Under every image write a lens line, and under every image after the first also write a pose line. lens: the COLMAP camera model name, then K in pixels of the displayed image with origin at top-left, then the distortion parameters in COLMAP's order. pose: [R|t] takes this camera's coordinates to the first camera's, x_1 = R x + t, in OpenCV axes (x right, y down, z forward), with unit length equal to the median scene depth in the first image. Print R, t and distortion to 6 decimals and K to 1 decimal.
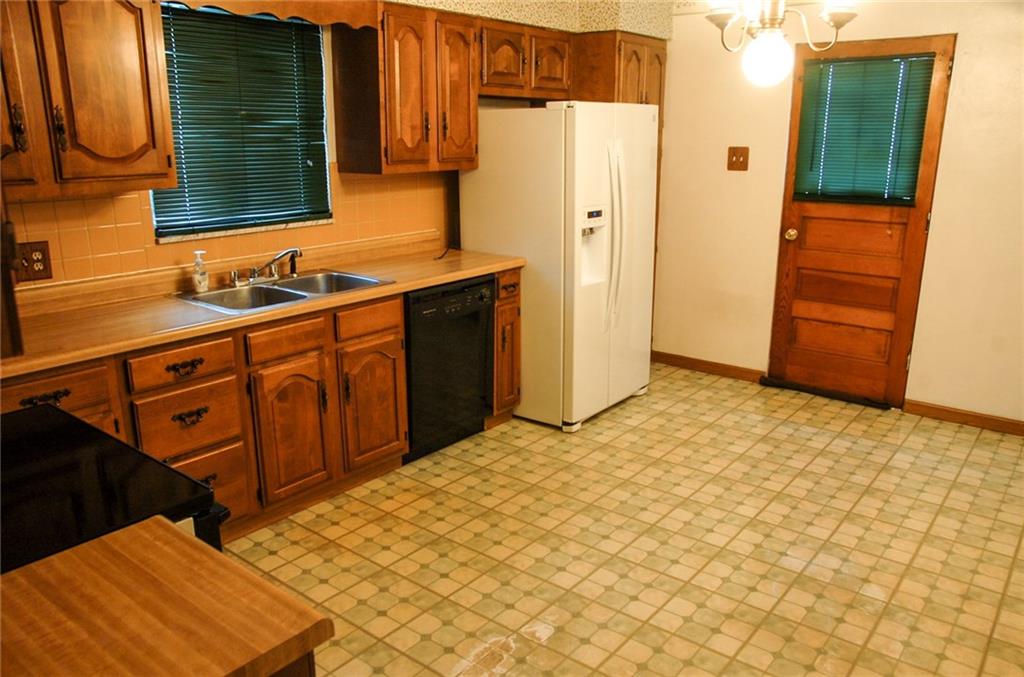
lens RADIAL K [[774.4, 0, 508.4], [0, 774.4, 335.6], [0, 0, 1]] dist [-0.078284, 0.015317]
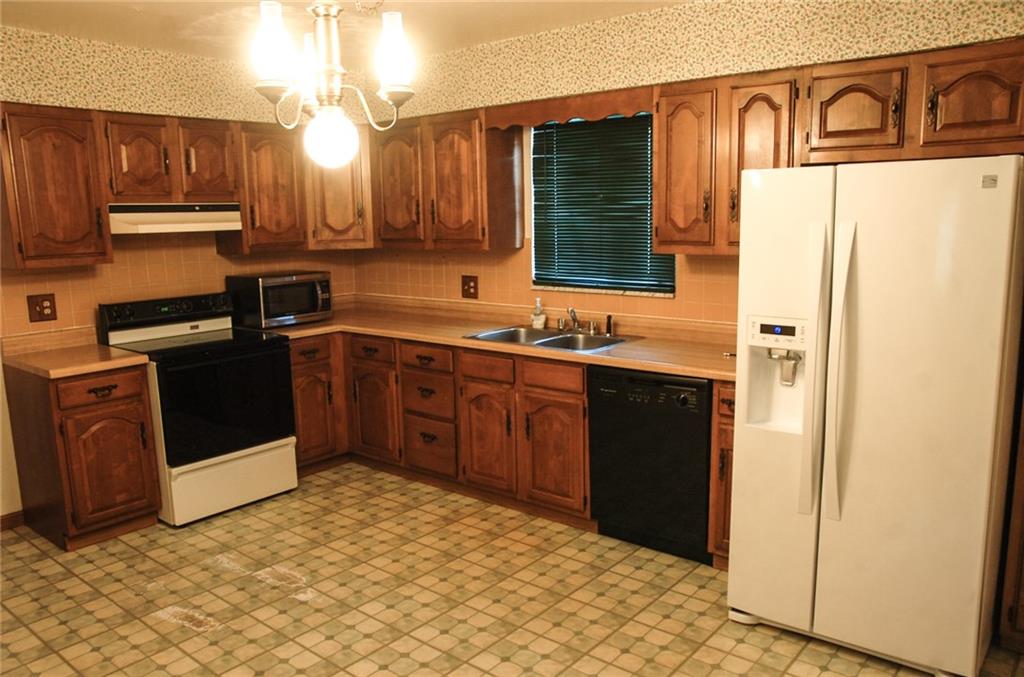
lens RADIAL K [[774.4, 0, 509.7], [0, 774.4, 343.0], [0, 0, 1]] dist [-0.078284, 0.015317]
pose [[-0.006849, 0.165791, -0.986137, 0.904839], [-0.237141, 0.957760, 0.162668, -0.230916], [0.971451, 0.234968, 0.032756, 0.866184]]
